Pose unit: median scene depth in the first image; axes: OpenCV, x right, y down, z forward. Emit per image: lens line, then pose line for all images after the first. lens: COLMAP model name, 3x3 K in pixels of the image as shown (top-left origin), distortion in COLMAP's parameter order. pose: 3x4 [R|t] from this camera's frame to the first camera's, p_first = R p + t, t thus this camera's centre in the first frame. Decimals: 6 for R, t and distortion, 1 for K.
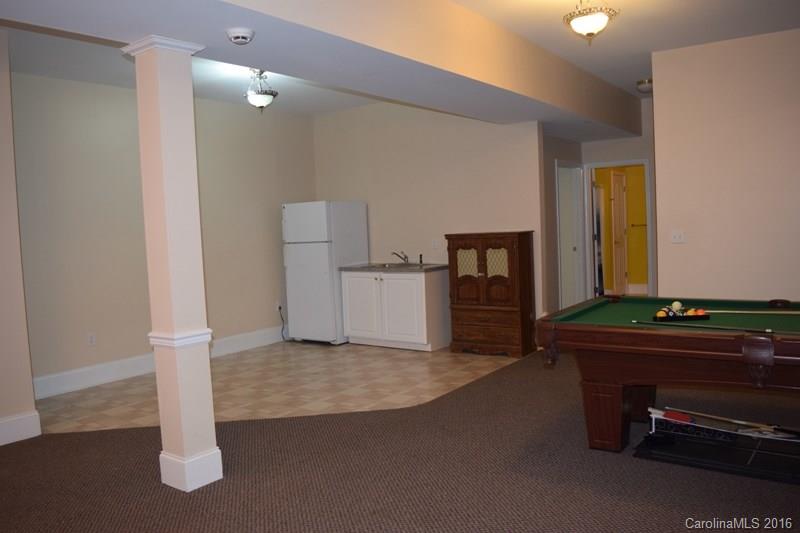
lens RADIAL K [[637.8, 0, 401.0], [0, 637.8, 266.2], [0, 0, 1]] dist [-0.064107, -0.001538]
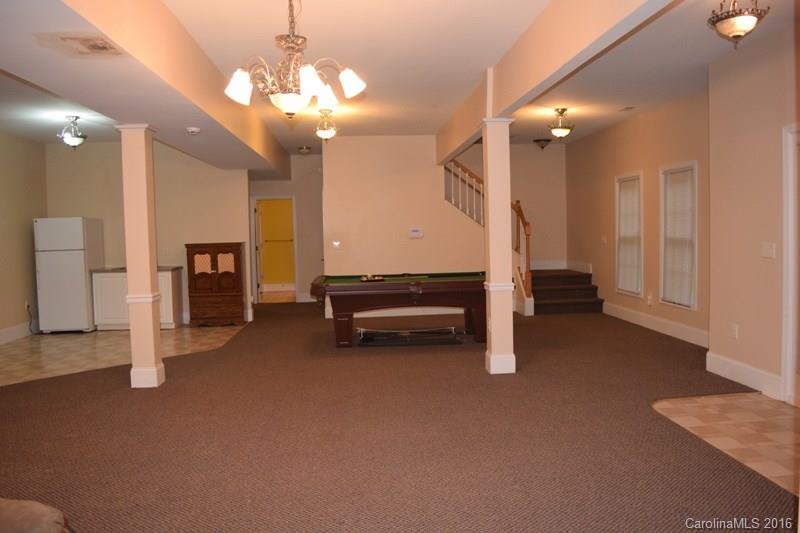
lens RADIAL K [[637.8, 0, 399.3], [0, 637.8, 264.6], [0, 0, 1]] dist [-0.064107, -0.001538]
pose [[0.770584, -0.010508, 0.637252, -0.463331], [0.032154, 0.999232, -0.022405, 0.042925], [-0.636527, 0.037756, 0.770330, -0.381811]]
